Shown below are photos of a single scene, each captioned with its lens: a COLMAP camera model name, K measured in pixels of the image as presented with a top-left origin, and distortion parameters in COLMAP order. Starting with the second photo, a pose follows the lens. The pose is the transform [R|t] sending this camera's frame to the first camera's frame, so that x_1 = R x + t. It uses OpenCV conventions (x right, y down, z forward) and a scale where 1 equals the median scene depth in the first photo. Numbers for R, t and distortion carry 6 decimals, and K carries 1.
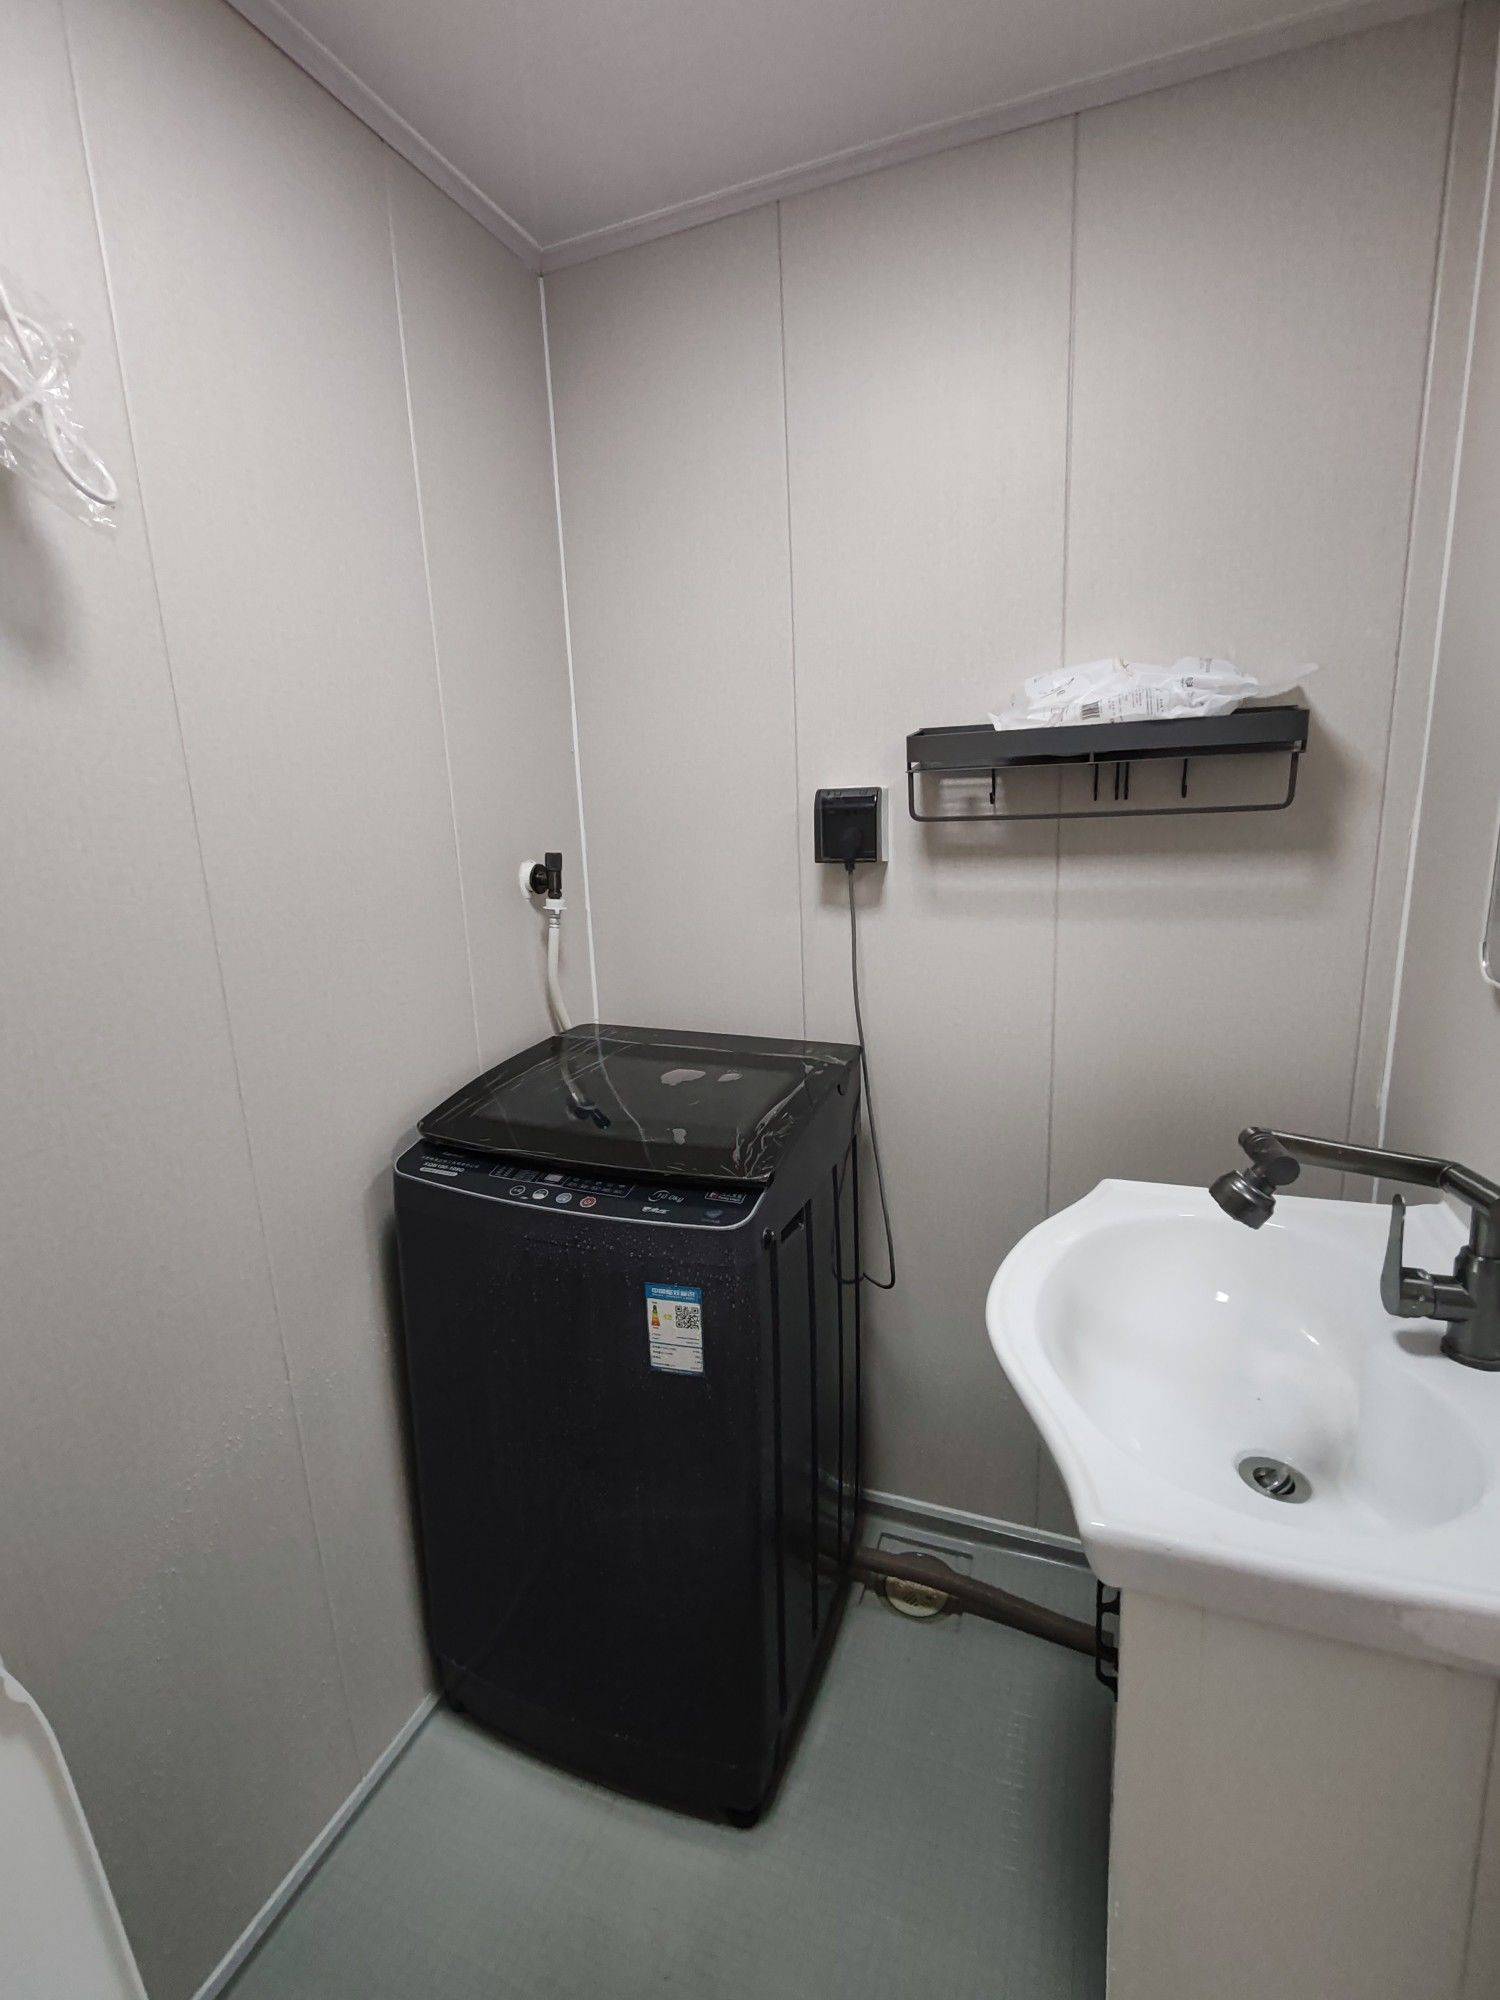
lens RADIAL K [[903.2, 0, 749.9], [0, 903.2, 1003.0], [0, 0, 1]] dist [-0.000041, -0.000230]
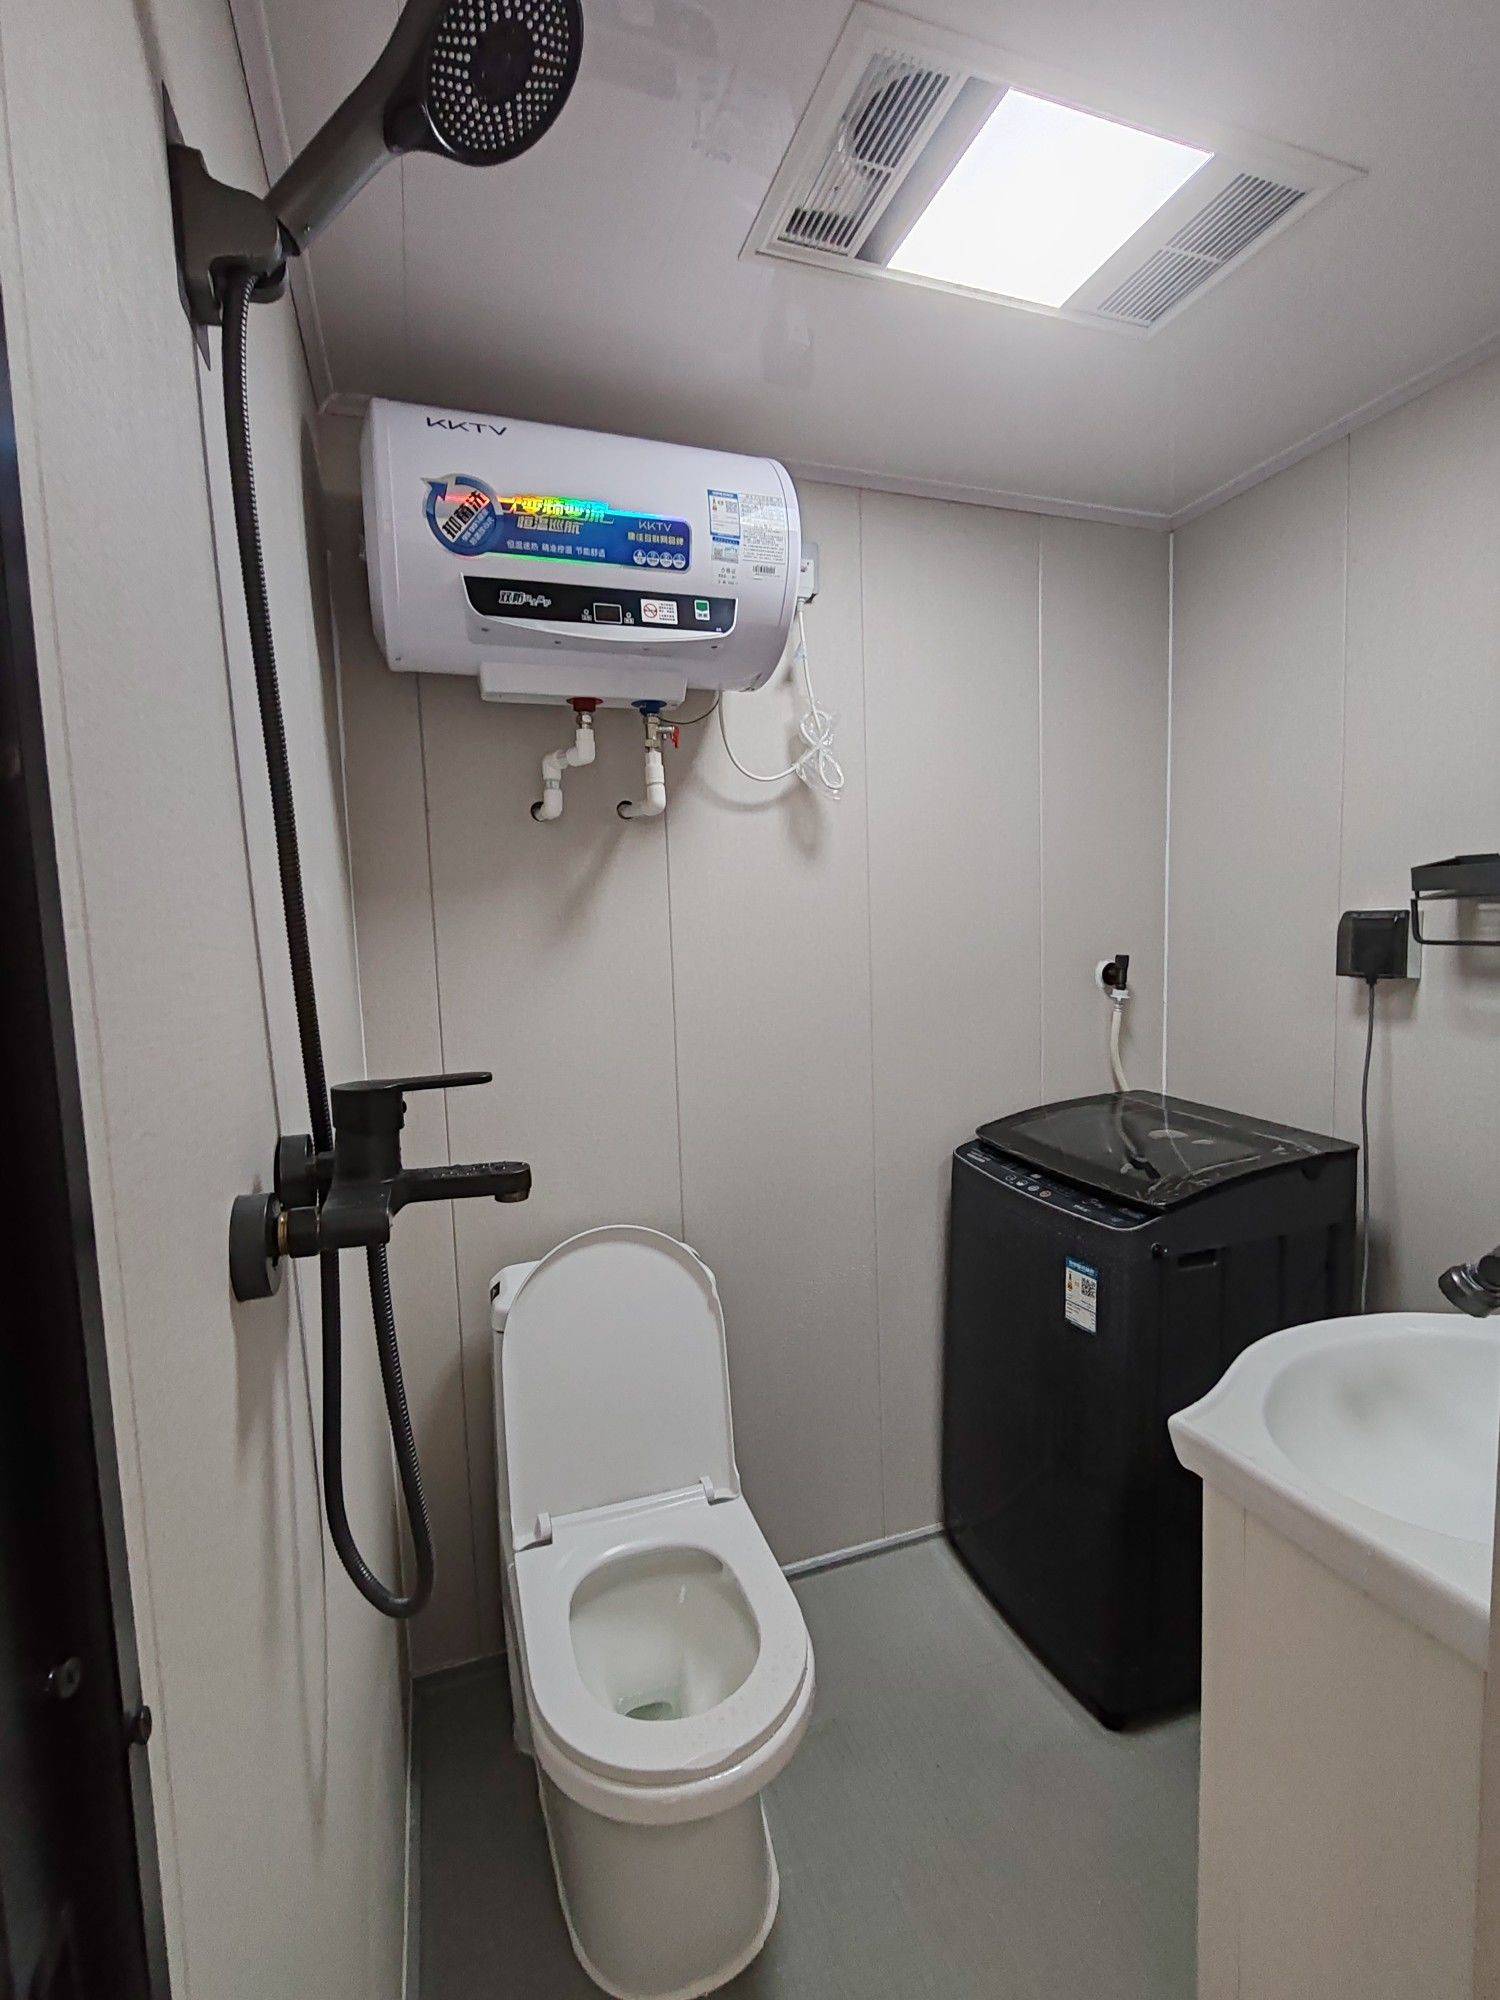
lens RADIAL K [[903.2, 0, 750.1], [0, 903.2, 1005.2], [0, 0, 1]] dist [-0.000041, -0.000230]
pose [[0.657581, 0.089812, -0.748012, 0.505157], [-0.152869, 0.988121, -0.015747, 0.011756], [0.737712, 0.124702, 0.663499, -0.322407]]
